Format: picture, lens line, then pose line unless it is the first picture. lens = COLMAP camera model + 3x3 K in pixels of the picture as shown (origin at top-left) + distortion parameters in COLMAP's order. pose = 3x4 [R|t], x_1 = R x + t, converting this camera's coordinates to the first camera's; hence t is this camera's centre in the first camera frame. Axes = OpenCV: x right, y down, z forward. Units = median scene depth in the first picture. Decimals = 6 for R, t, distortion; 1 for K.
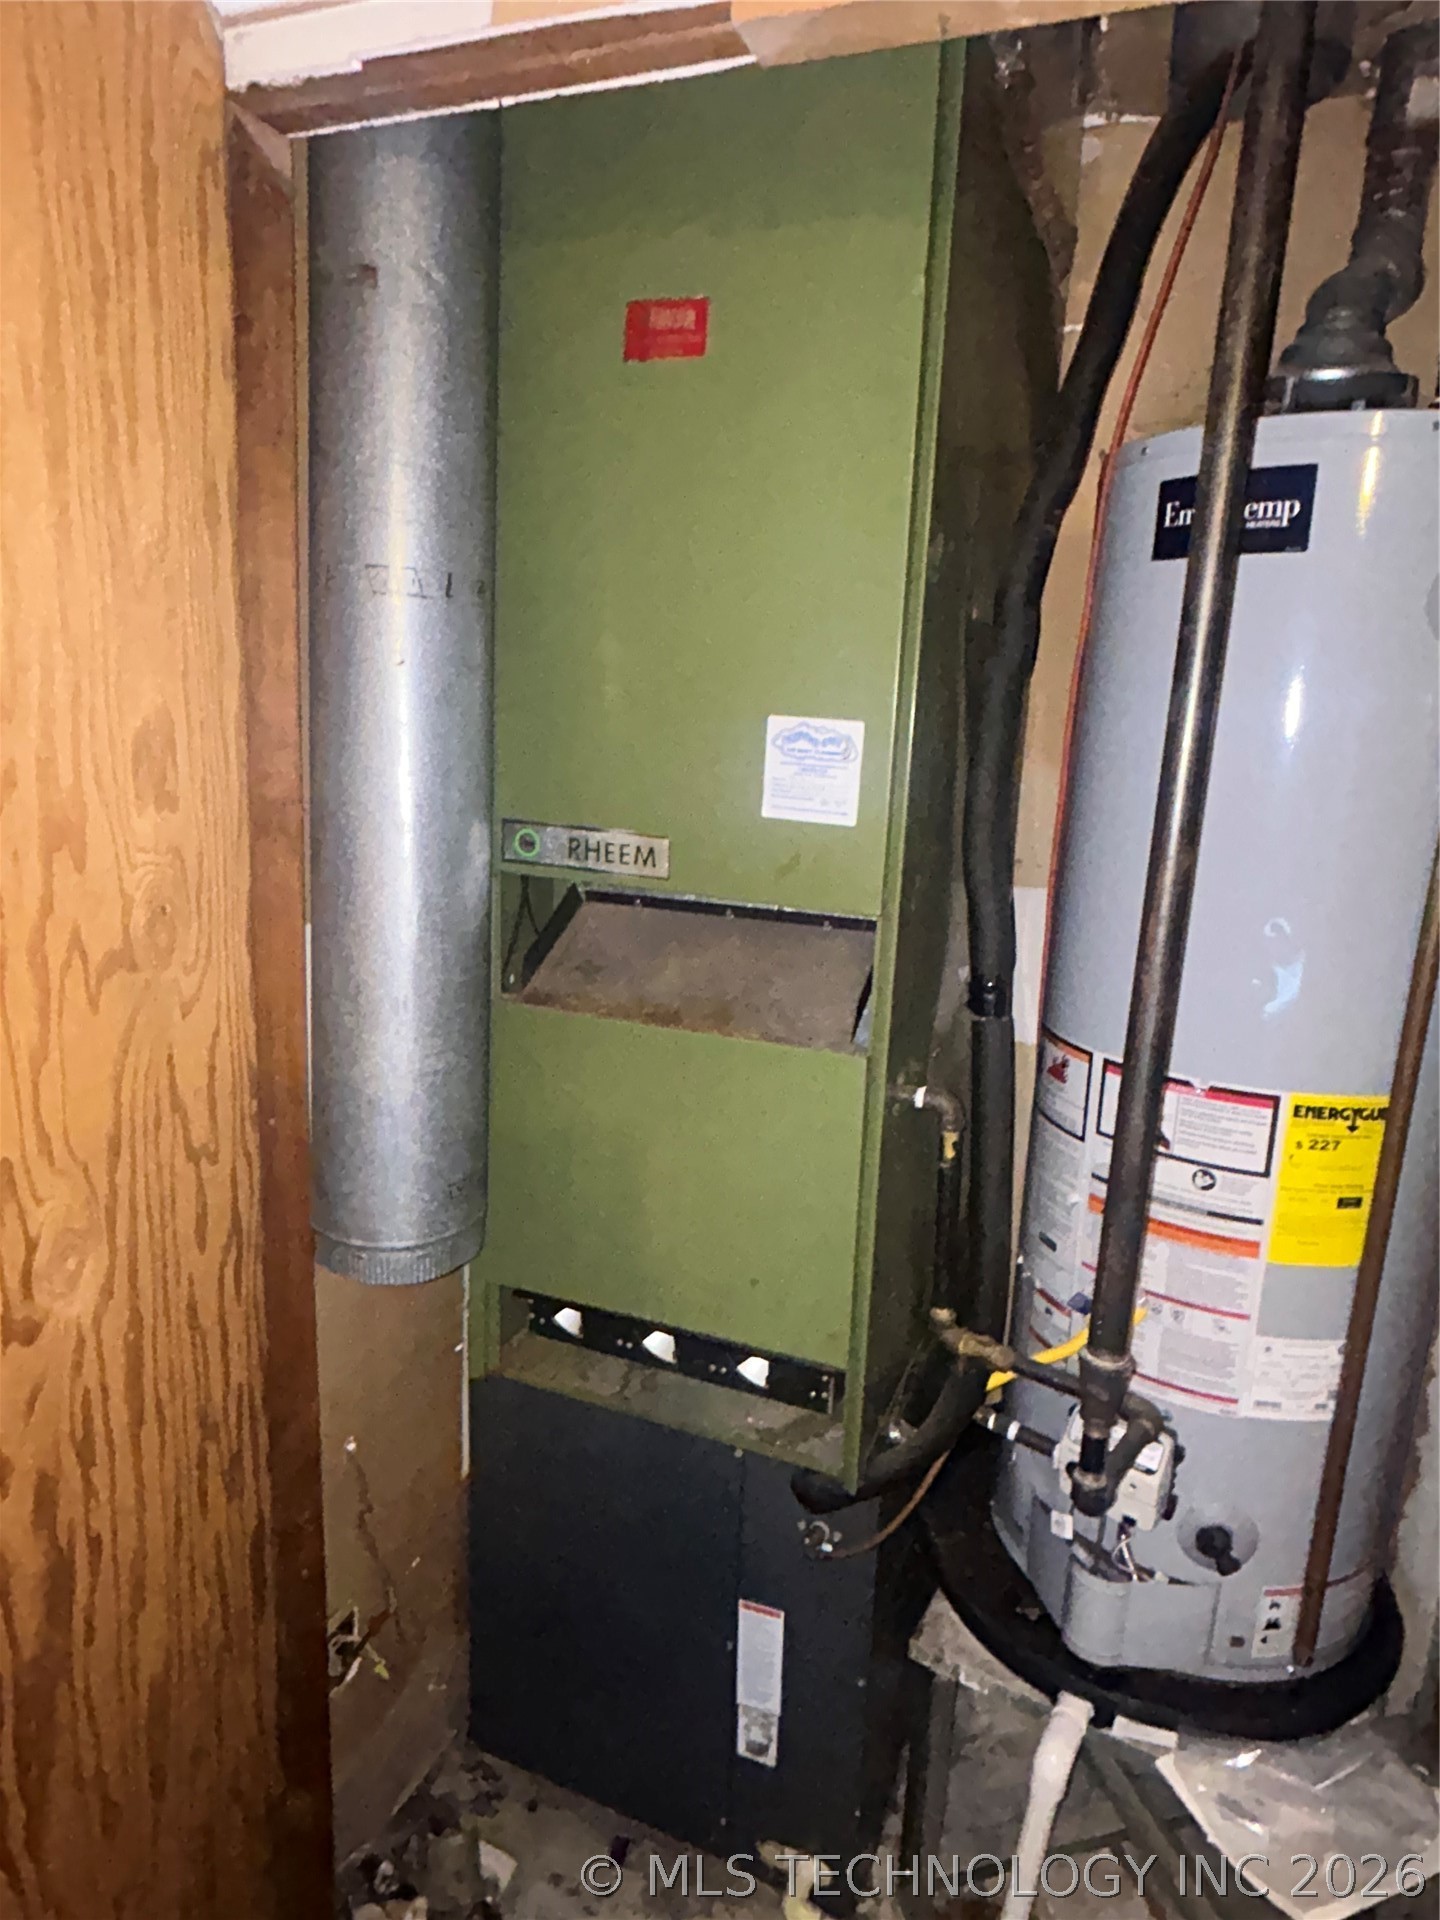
lens RADIAL K [[1115.9, 0, 723.4], [0, 1115.9, 943.8], [0, 0, 1]] dist [0.001075, -0.004385]
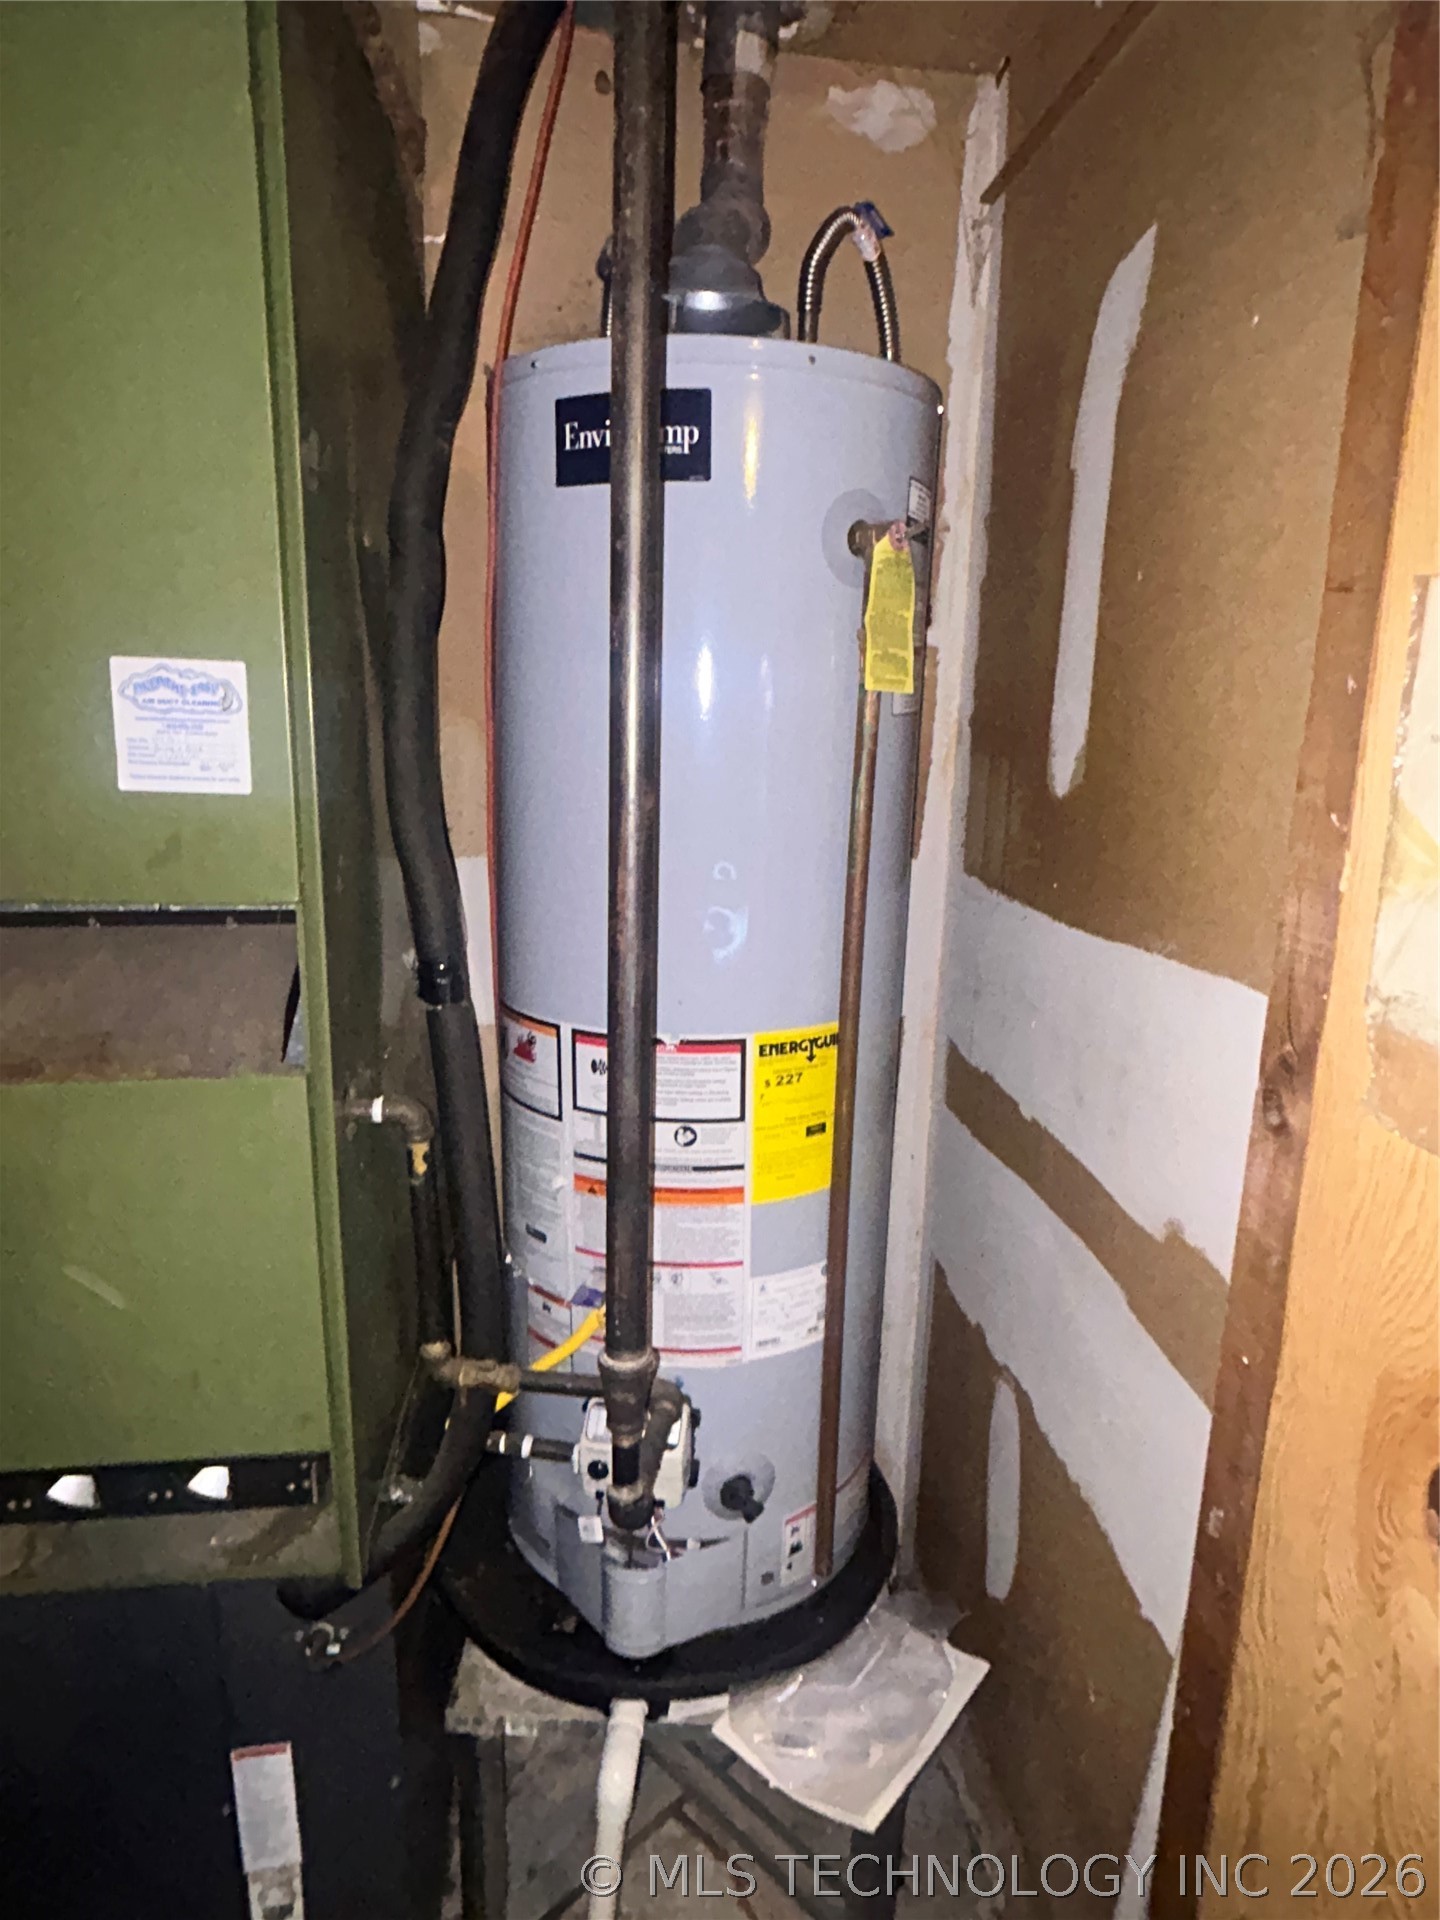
lens RADIAL K [[1115.9, 0, 723.4], [0, 1115.9, 943.8], [0, 0, 1]] dist [0.001075, -0.004385]
pose [[0.868830, -0.126145, 0.478771, 0.014518], [0.117061, 0.991919, 0.048916, 0.001432], [-0.481073, 0.013546, 0.876576, 0.126104]]
